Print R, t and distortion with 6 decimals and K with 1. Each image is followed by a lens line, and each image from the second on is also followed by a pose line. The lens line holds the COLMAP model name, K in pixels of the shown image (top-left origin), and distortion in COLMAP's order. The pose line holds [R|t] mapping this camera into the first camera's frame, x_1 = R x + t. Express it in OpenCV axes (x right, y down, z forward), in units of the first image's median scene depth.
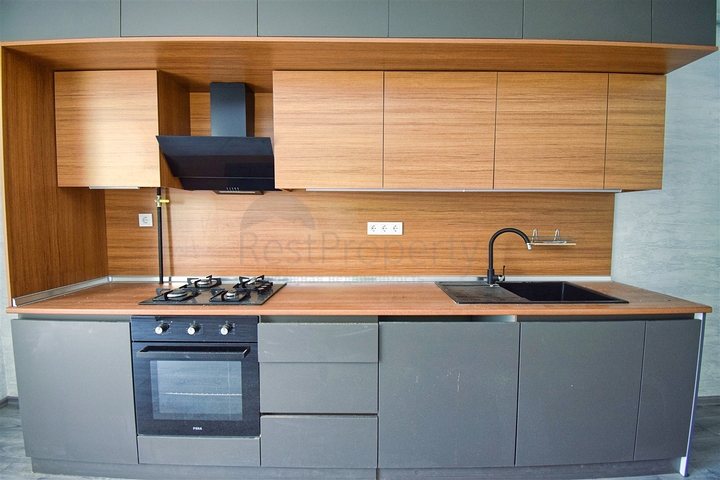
lens RADIAL K [[323.3, 0, 359.2], [0, 323.3, 236.6], [0, 0, 1]] dist [0.000355, -0.015786]
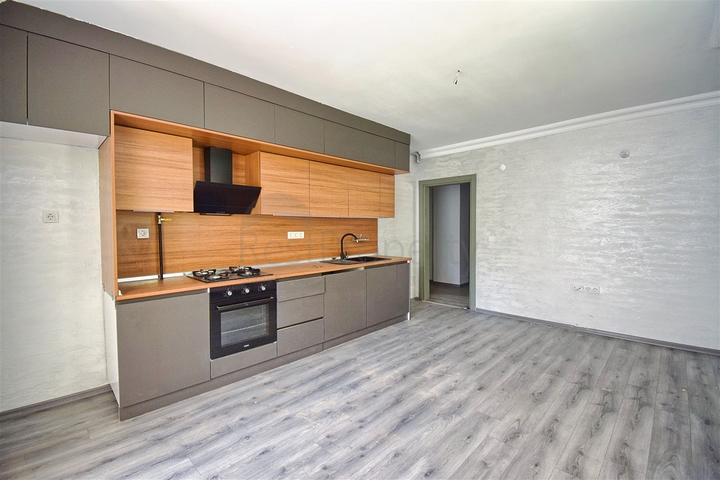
lens RADIAL K [[323.3, 0, 359.2], [0, 323.3, 236.6], [0, 0, 1]] dist [0.000355, -0.015786]
pose [[0.699664, -0.027497, 0.713943, -1.159806], [0.051486, 0.998602, -0.011997, 0.027929], [-0.712615, 0.045152, 0.700101, -0.660154]]
